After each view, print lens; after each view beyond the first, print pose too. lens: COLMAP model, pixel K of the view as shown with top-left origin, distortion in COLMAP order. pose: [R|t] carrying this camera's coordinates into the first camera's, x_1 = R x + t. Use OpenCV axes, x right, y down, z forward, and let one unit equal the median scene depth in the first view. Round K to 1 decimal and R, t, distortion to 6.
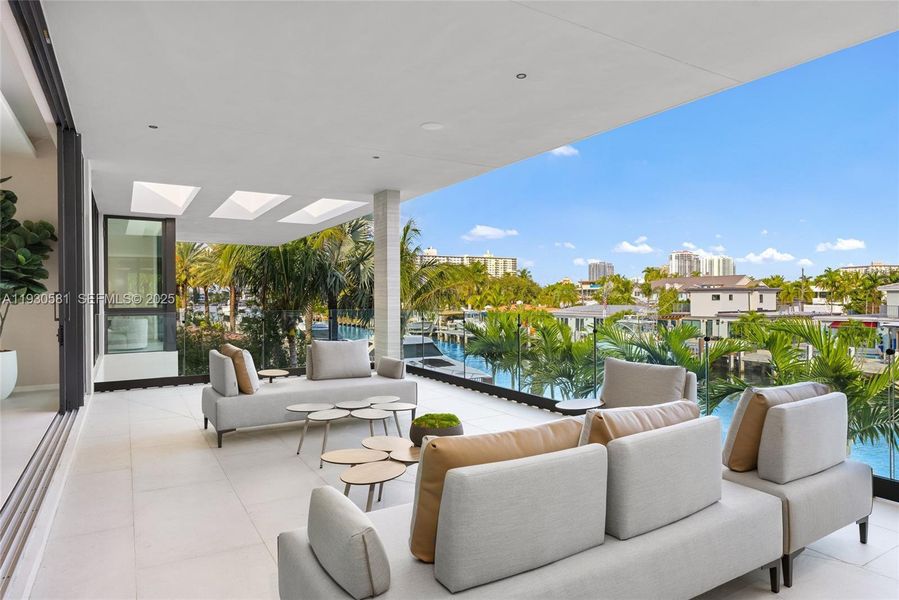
lens RADIAL K [[543.5, 0, 449.5], [0, 543.5, 300.0], [0, 0, 1]] dist [0.001061, 0.000433]
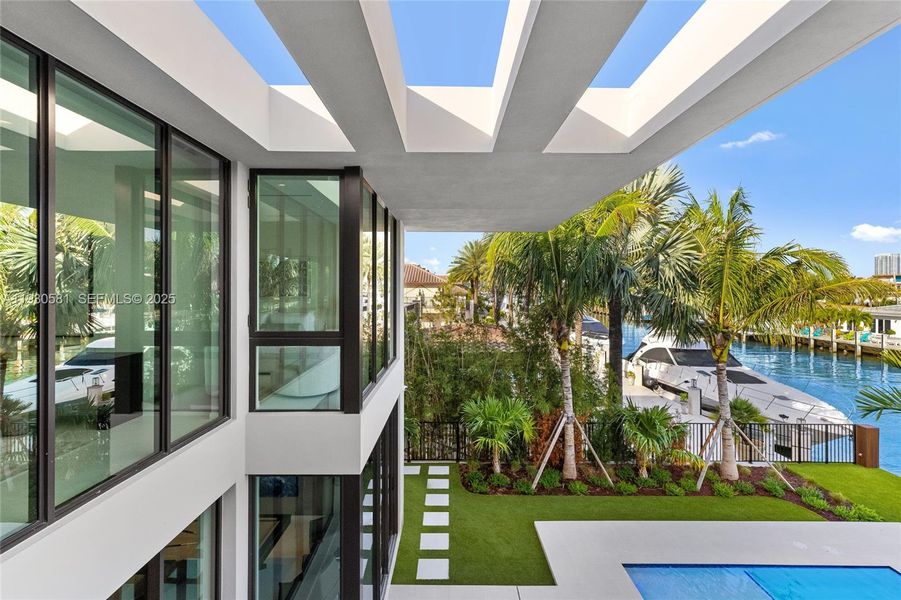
lens RADIAL K [[413.7, 0, 450.2], [0, 413.7, 289.5], [0, 0, 1]] dist [0.002681, 0.000472]
pose [[0.855547, 0.008783, -0.517650, -0.050352], [-0.011129, 0.999937, -0.001428, -0.006620], [0.517605, 0.006983, 0.855591, 0.166261]]
